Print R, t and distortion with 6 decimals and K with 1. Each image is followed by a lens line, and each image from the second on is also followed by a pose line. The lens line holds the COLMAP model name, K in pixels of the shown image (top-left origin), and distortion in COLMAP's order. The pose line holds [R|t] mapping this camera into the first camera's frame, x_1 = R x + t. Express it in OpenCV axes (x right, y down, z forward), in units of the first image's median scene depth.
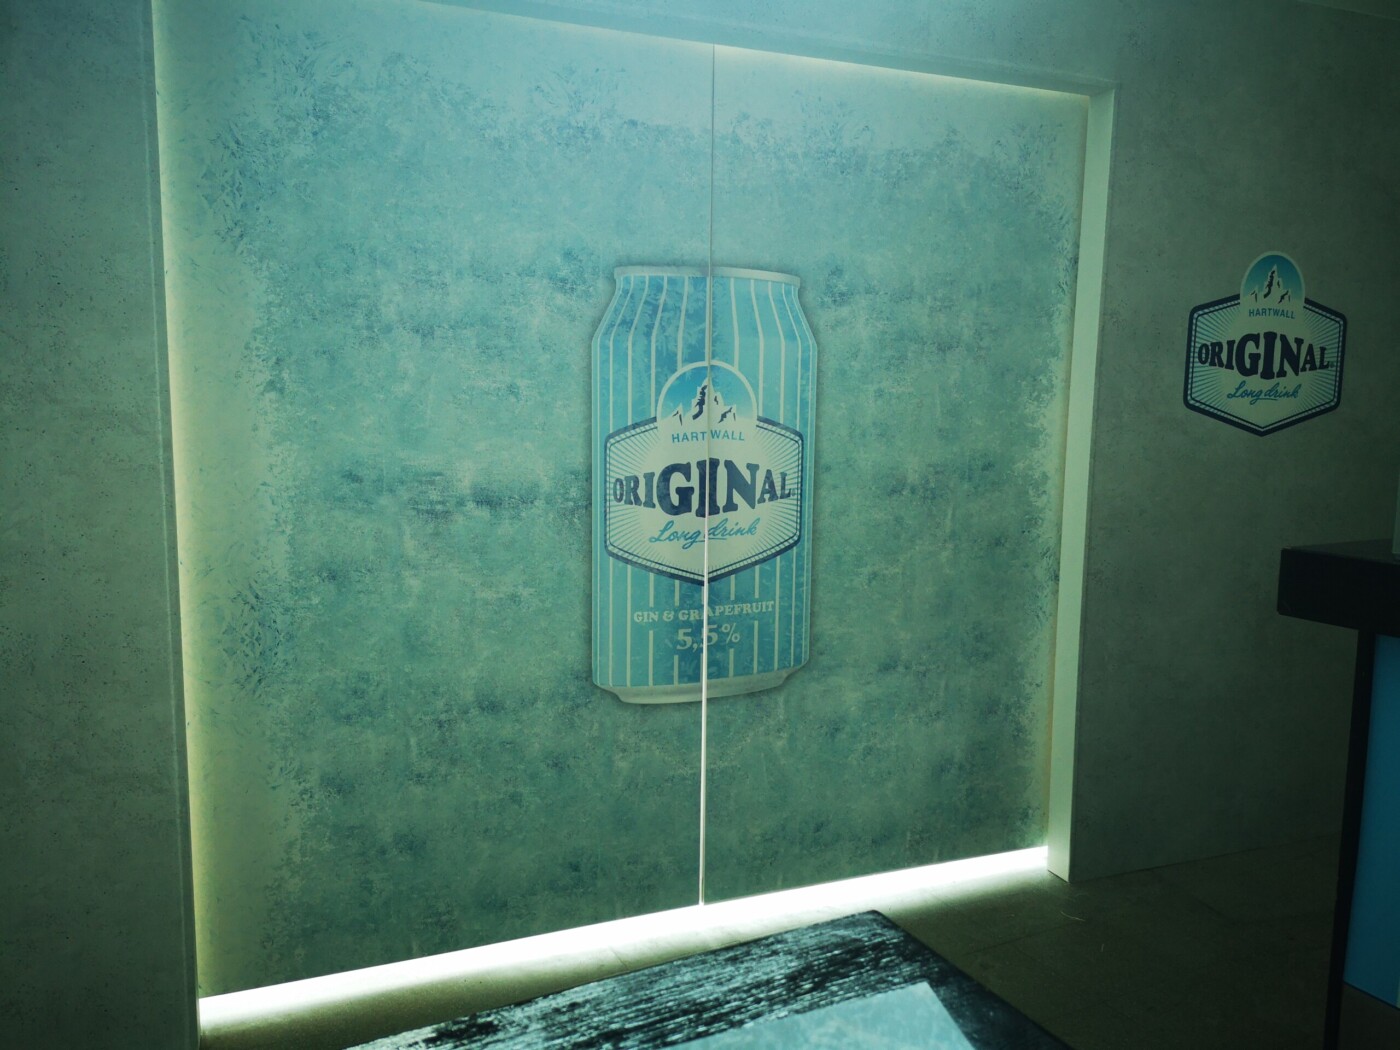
lens RADIAL K [[1088.4, 0, 705.7], [0, 1088.4, 528.5], [0, 0, 1]] dist [0.100701, -0.113947]
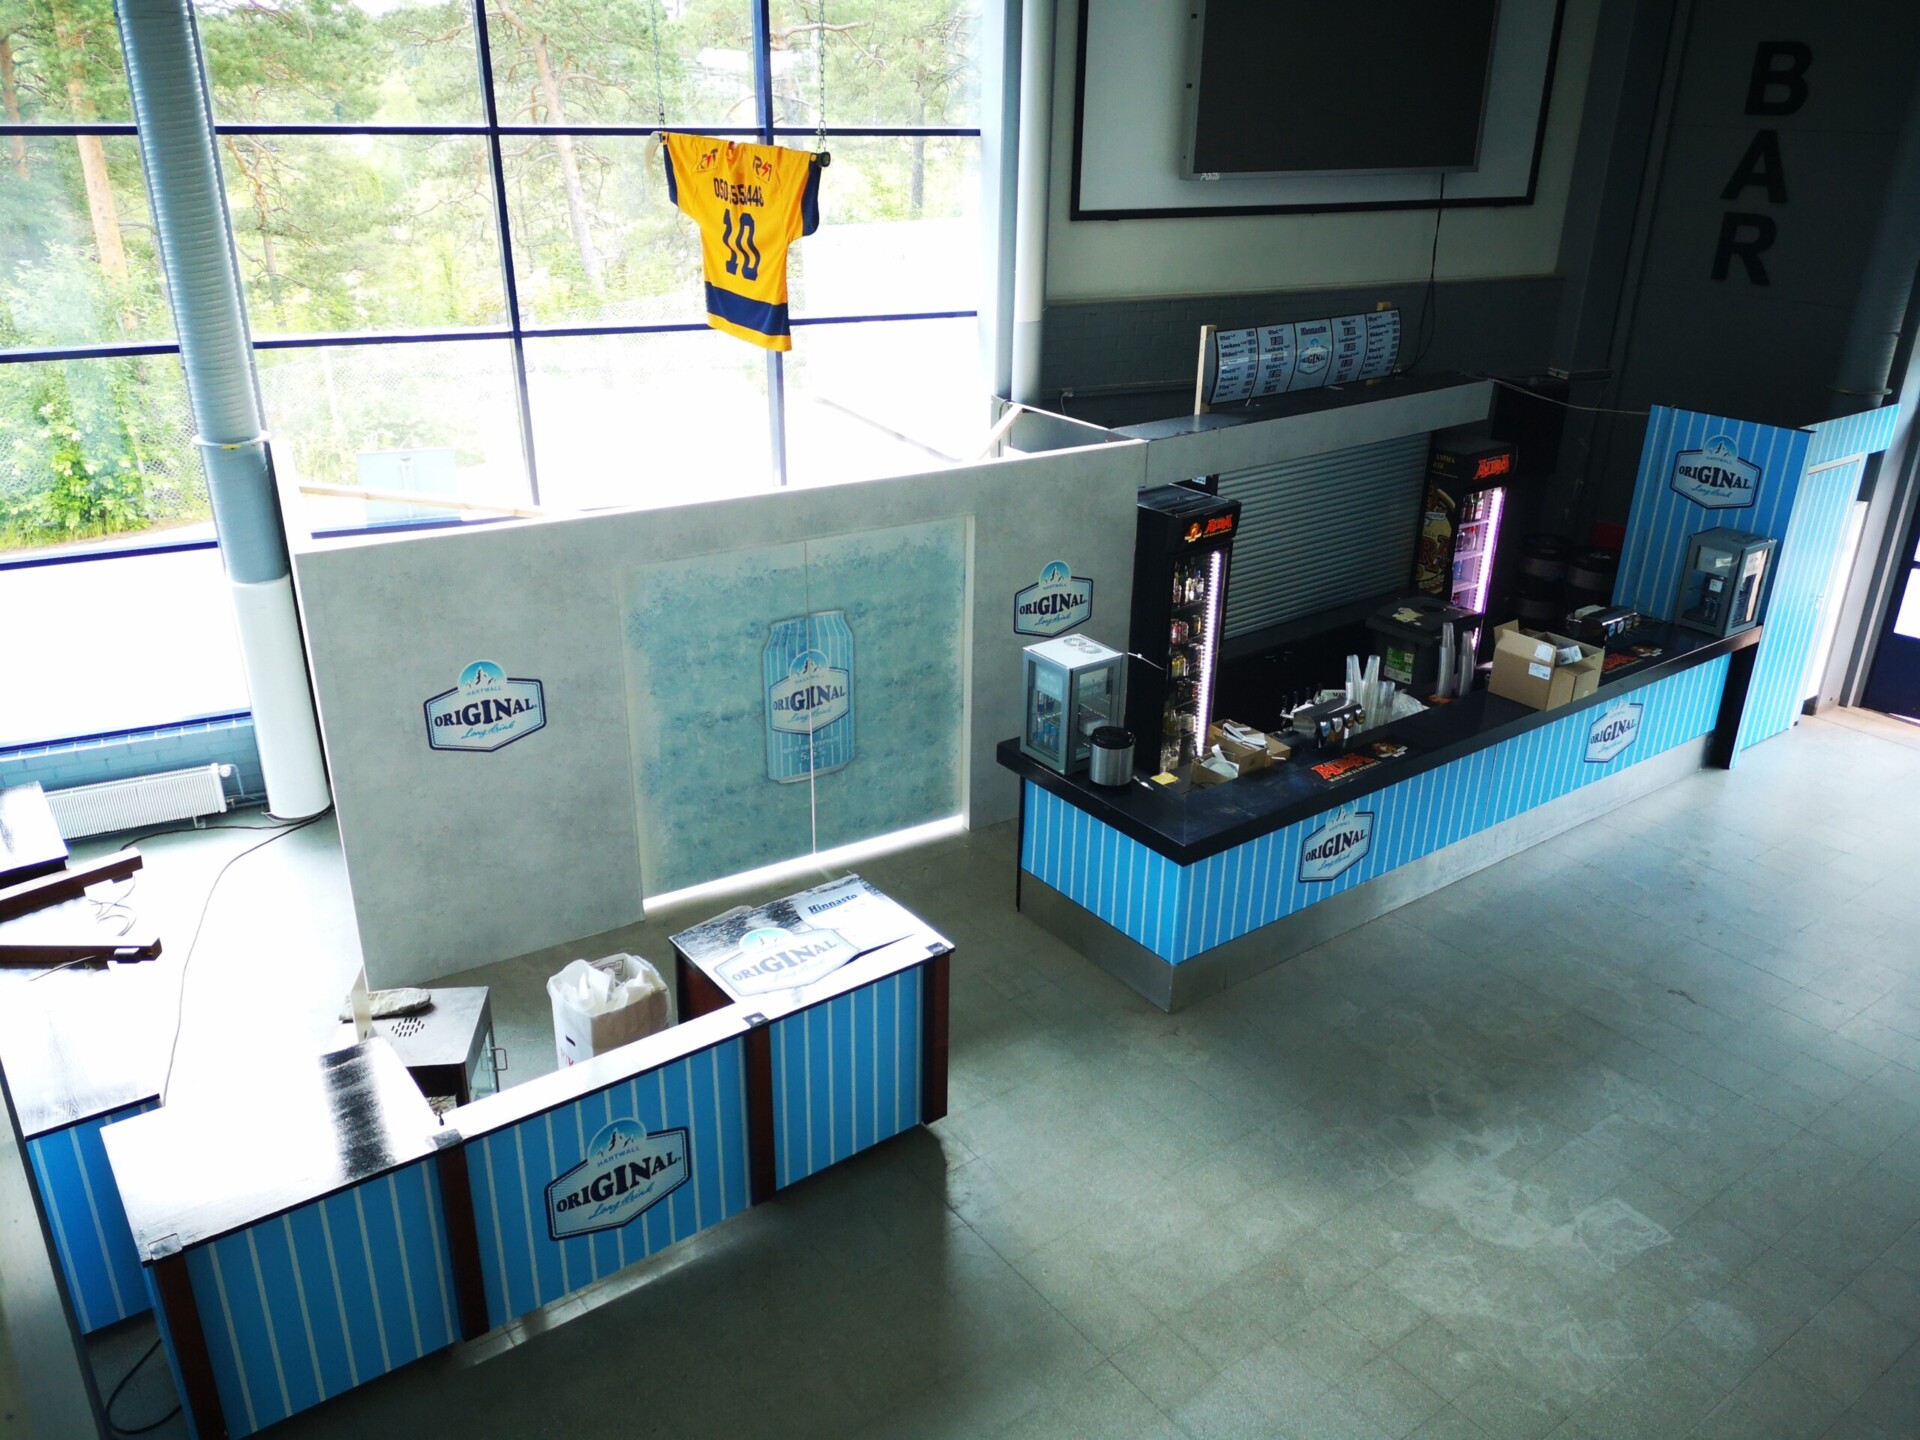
lens RADIAL K [[1492.7, 0, 967.8], [0, 1492.7, 724.8], [0, 0, 1]] dist [0.100701, -0.113947]
pose [[0.988319, -0.060516, 0.139870, -0.120613], [0.017586, 0.956936, 0.289765, -0.937338], [-0.151382, -0.283921, 0.946822, -2.230752]]
